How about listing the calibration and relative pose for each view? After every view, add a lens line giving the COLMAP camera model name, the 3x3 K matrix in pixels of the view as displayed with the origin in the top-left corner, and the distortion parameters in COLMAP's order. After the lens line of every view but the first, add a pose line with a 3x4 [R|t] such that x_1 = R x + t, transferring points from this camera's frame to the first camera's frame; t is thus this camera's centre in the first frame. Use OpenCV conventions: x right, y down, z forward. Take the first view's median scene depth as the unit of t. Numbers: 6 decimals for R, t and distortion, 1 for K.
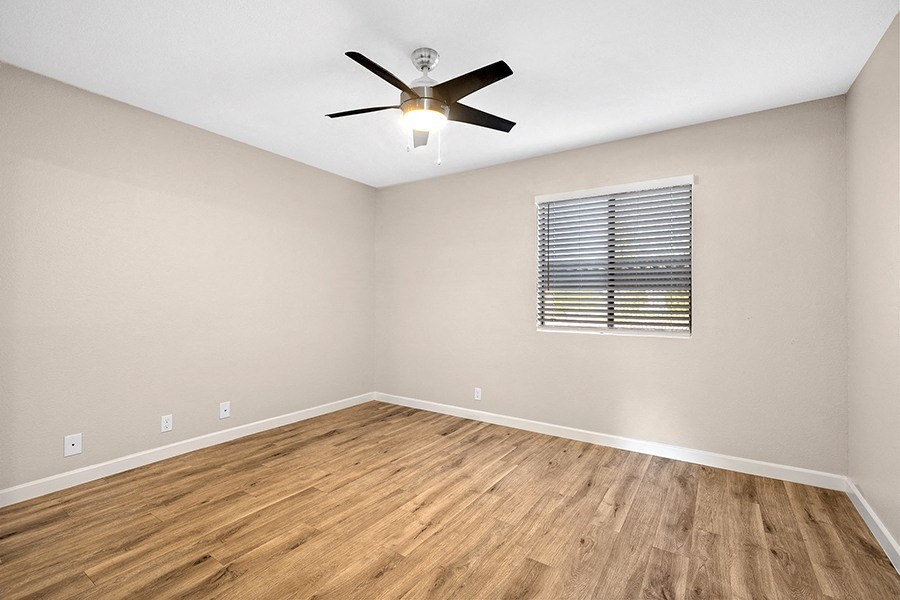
lens RADIAL K [[390.4, 0, 453.1], [0, 390.4, 299.9], [0, 0, 1]] dist [-0.001792, 0.000192]
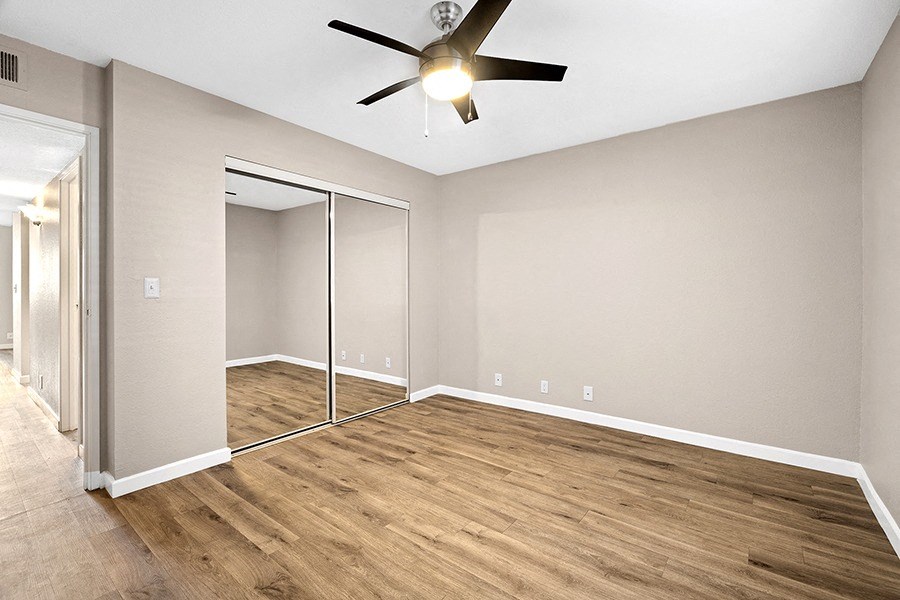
lens RADIAL K [[390.4, 0, 452.4], [0, 390.4, 295.8], [0, 0, 1]] dist [-0.001792, 0.000192]
pose [[-0.060934, 0.003860, -0.998134, 0.617267], [-0.000382, 0.999992, 0.003890, 0.008064], [0.998142, 0.000618, -0.060932, 0.818308]]
